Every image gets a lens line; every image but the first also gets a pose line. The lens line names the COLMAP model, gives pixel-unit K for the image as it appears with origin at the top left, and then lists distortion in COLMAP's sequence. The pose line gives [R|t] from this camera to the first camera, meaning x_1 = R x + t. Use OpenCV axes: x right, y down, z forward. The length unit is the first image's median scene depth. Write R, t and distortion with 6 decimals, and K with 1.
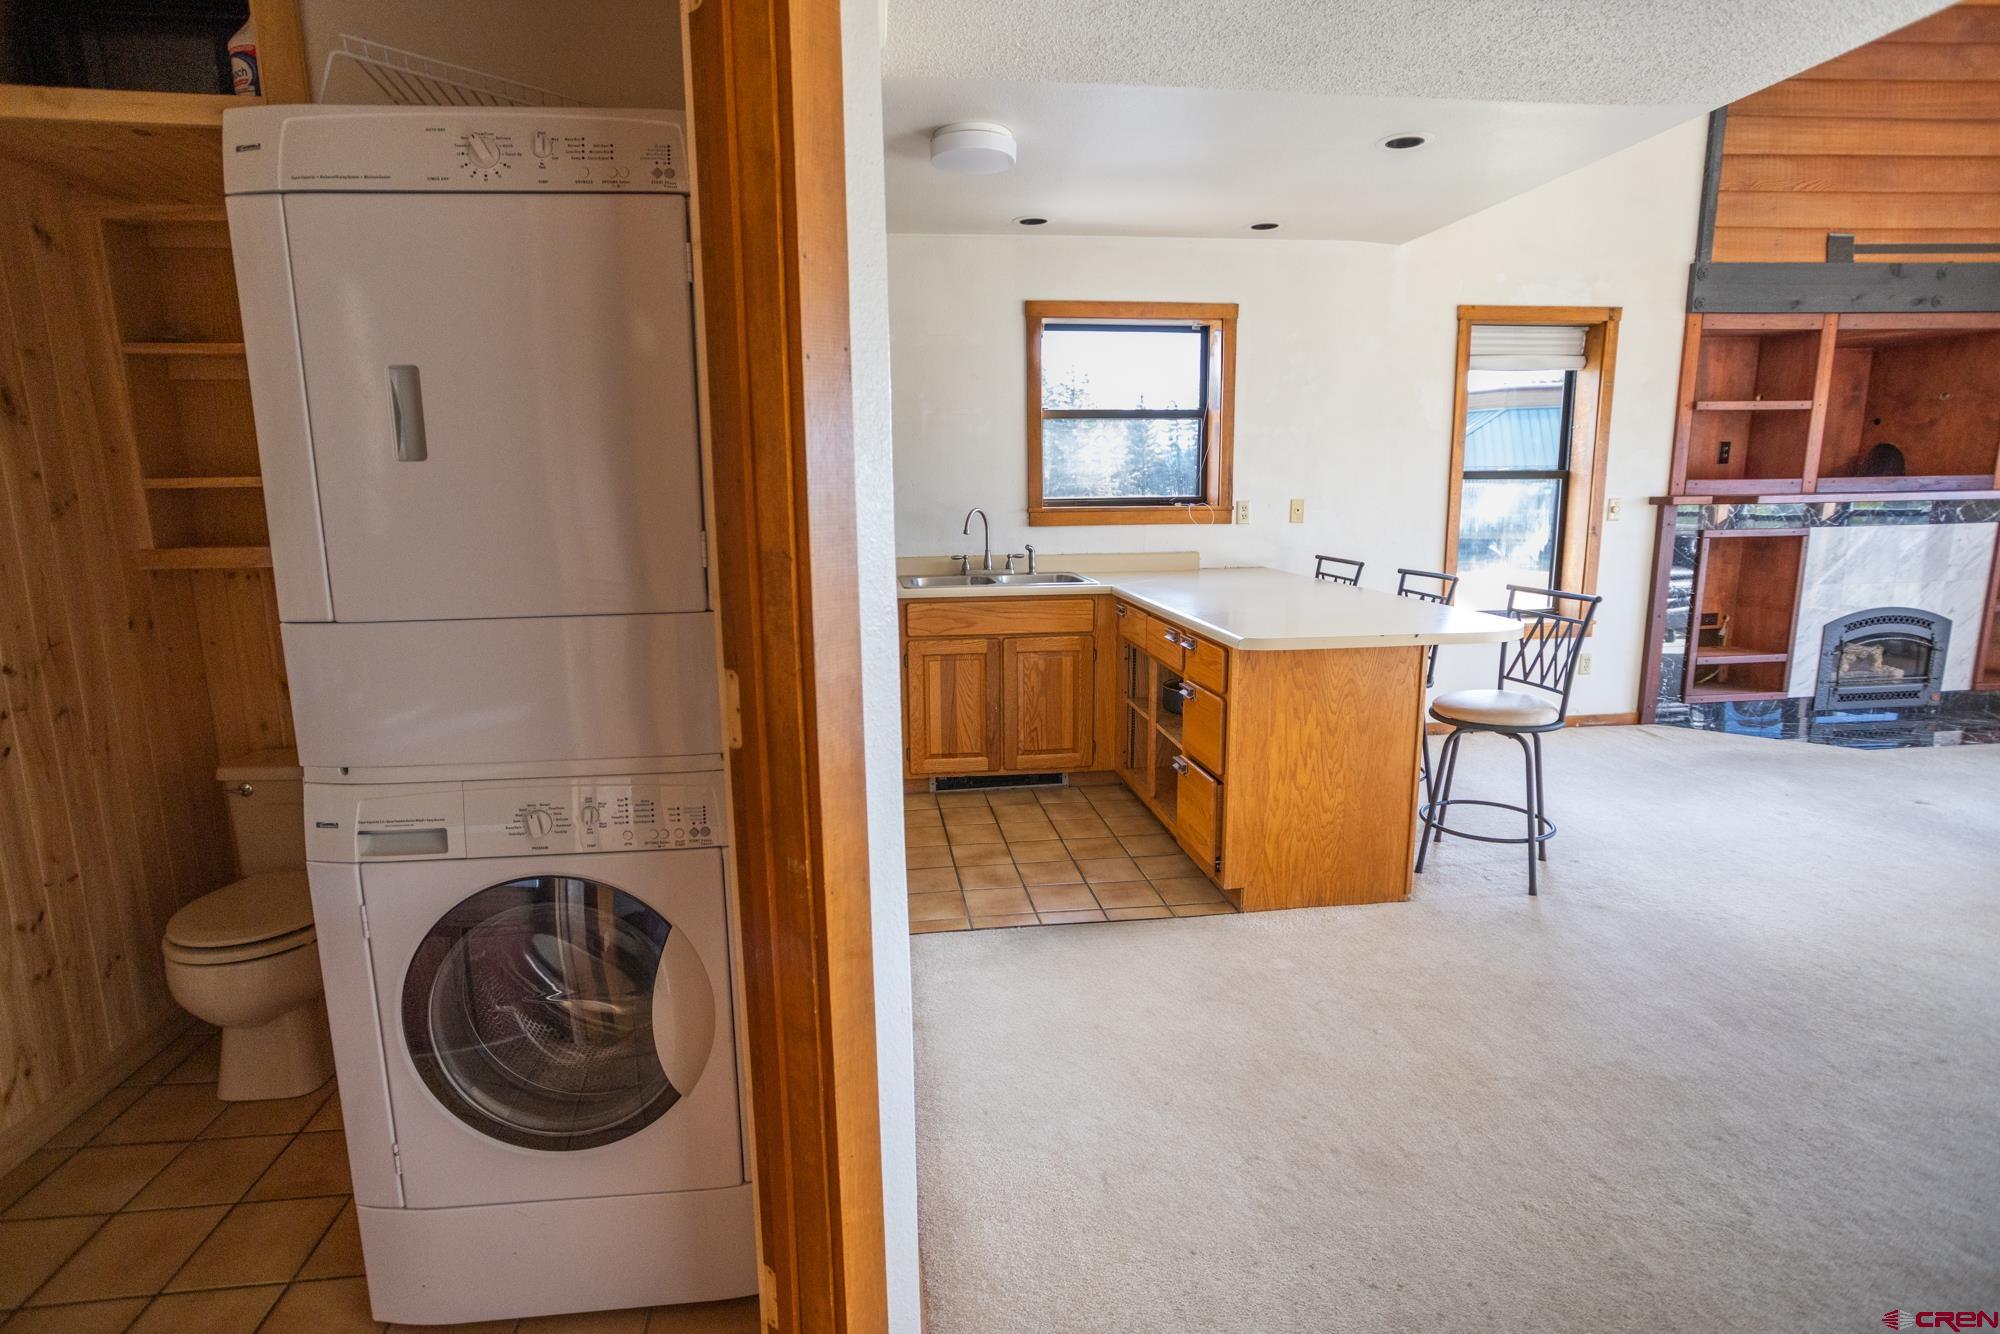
lens RADIAL K [[993.3, 0, 939.6], [0, 993.3, 652.4], [0, 0, 1]] dist [-0.040050, 0.022510]
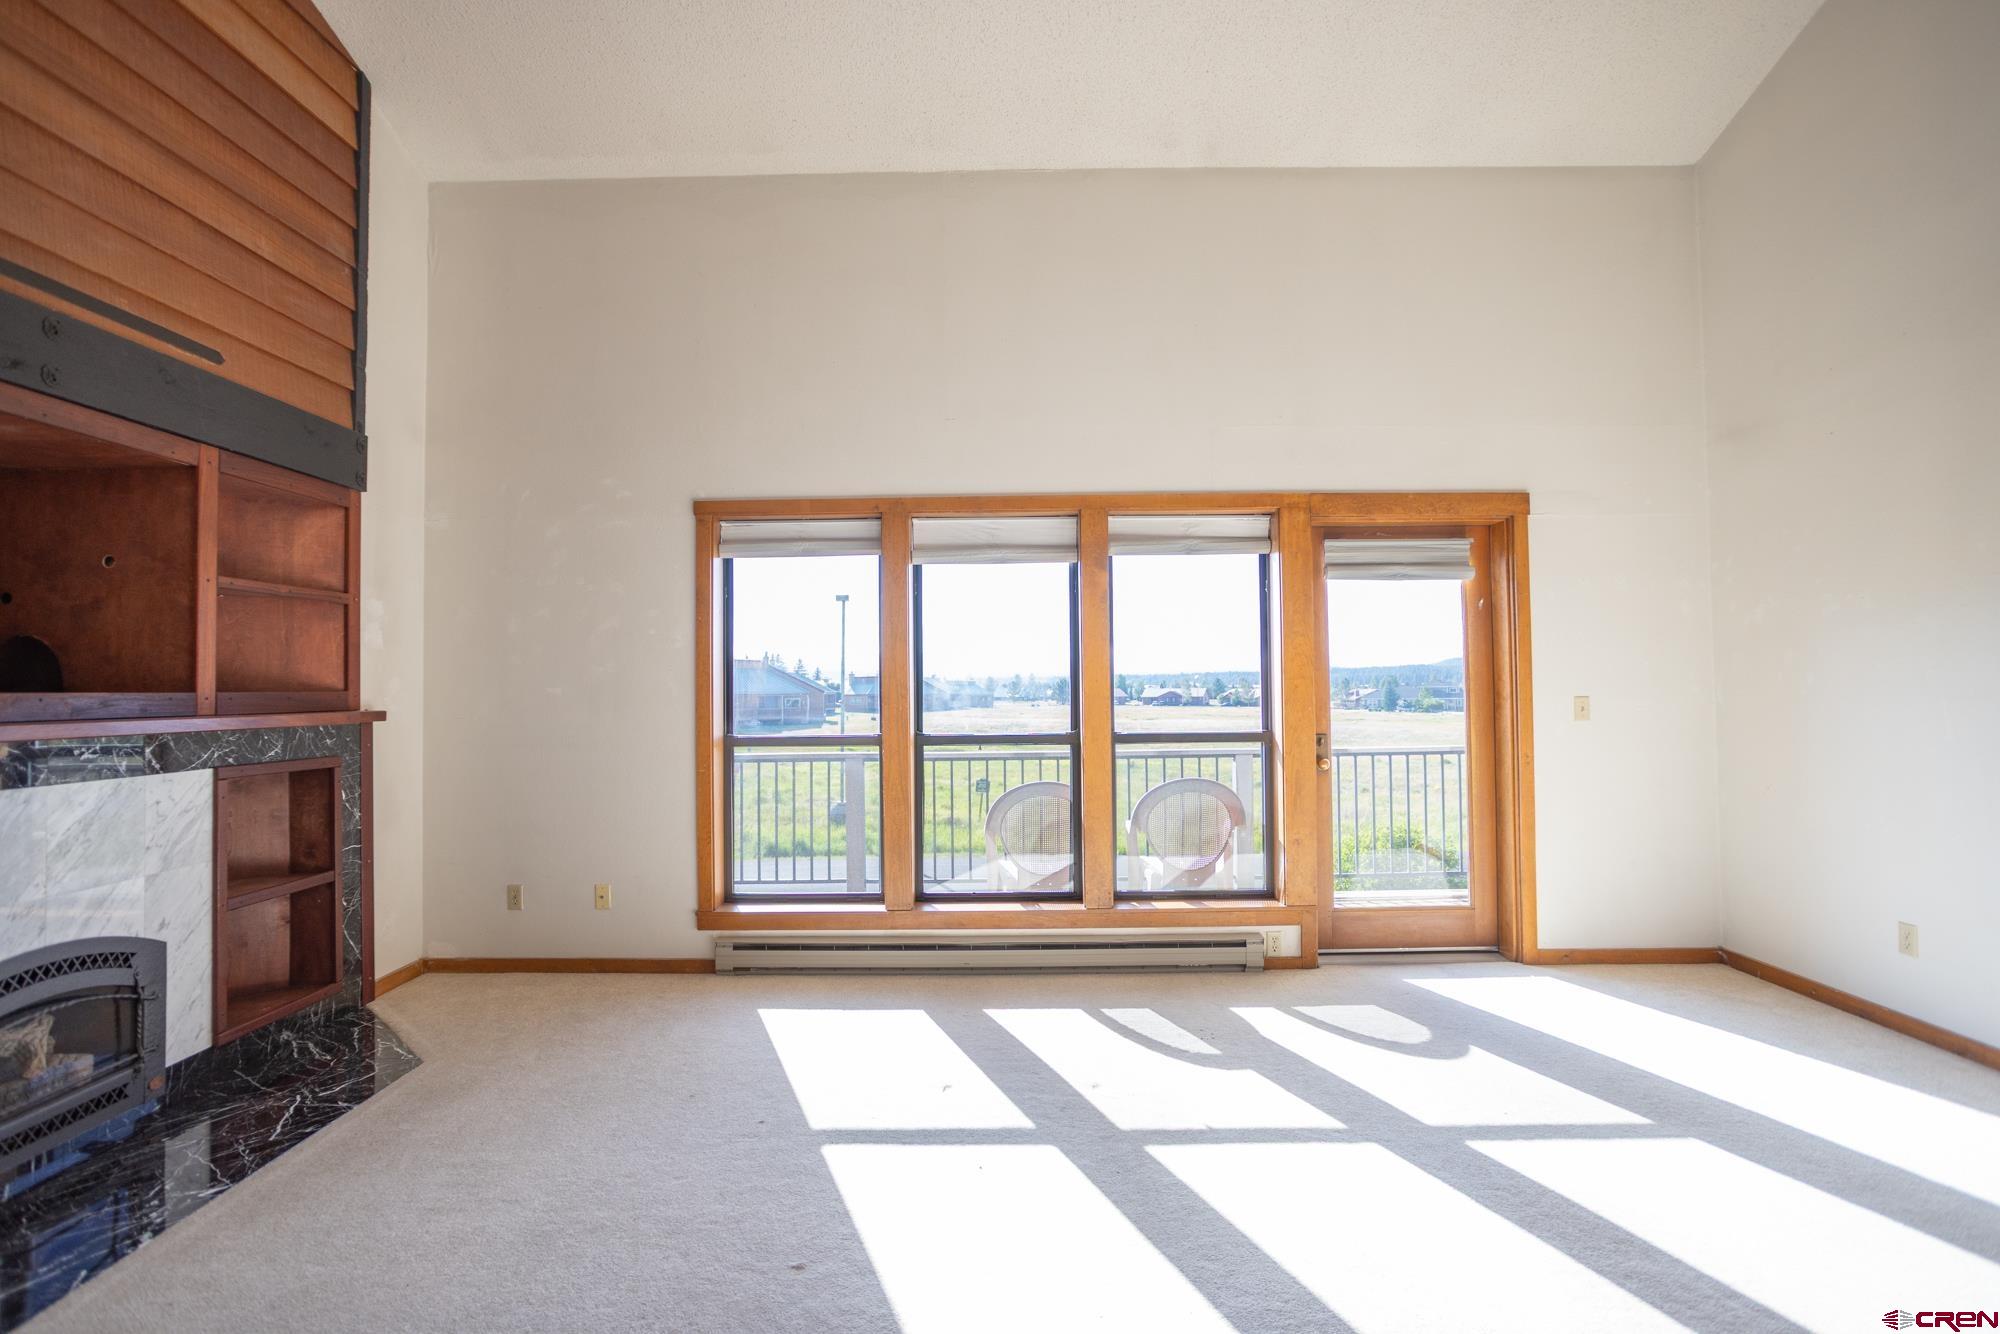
lens RADIAL K [[980.0, 0, 990.9], [0, 980.0, 662.7], [0, 0, 1]] dist [-0.037265, 0.017386]
pose [[0.112973, 0.040038, 0.992791, 0.571383], [0.178991, 0.982021, -0.059971, -0.079453], [-0.977343, 0.184476, 0.103775, 0.476393]]
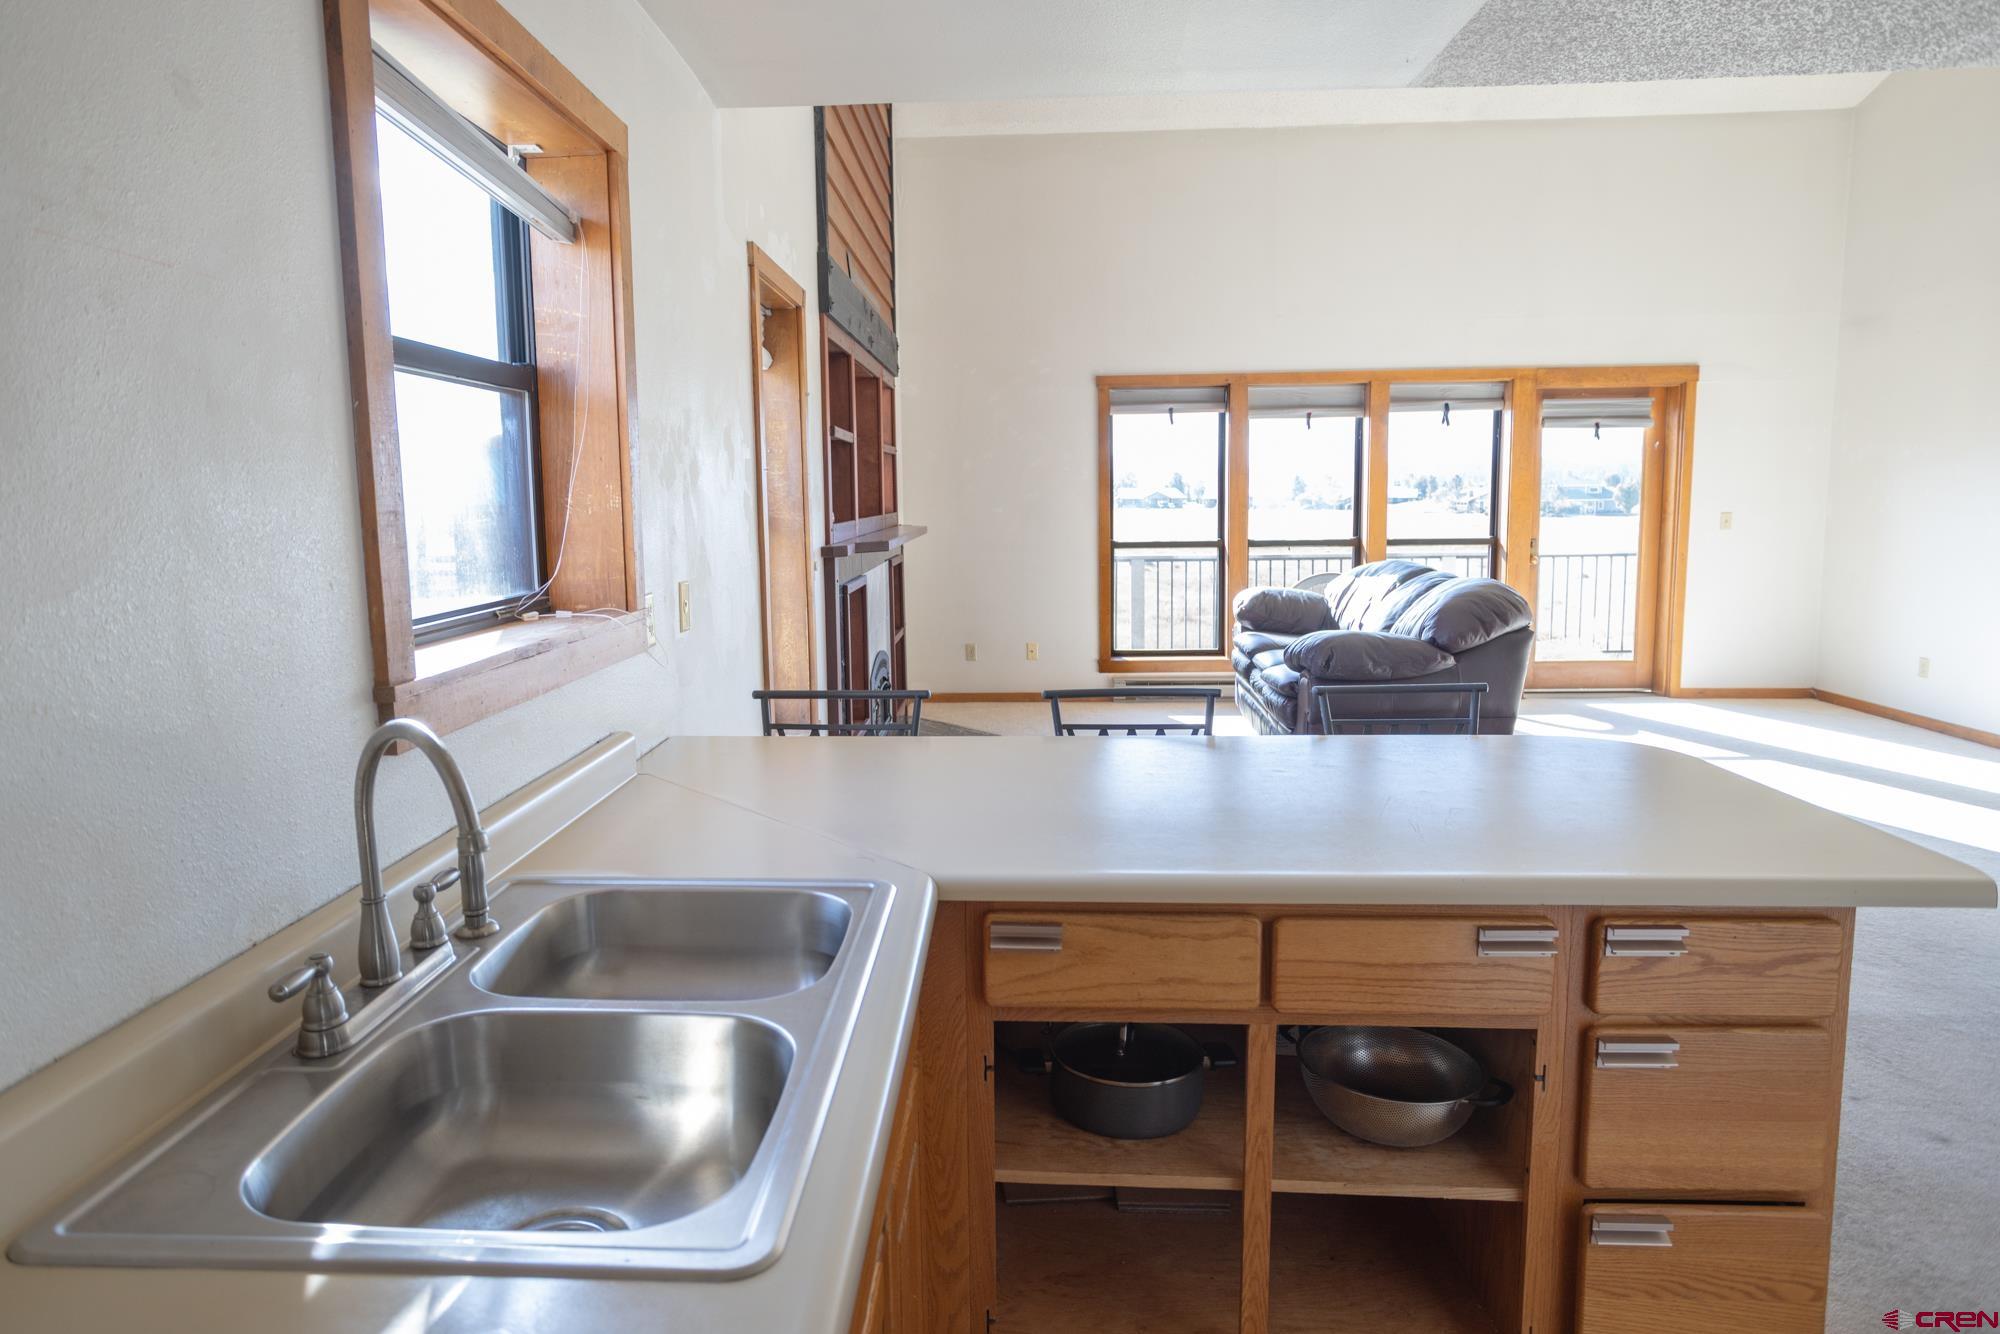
lens RADIAL K [[1211.4, 0, 966.0], [0, 1211.4, 622.0], [0, 0, 1]] dist [0.001578, 0.009702]
pose [[0.145249, -0.094848, 0.984838, -0.208847], [0.181055, 0.981134, 0.067788, -0.152593], [-0.972688, 0.168464, 0.159682, 0.783019]]
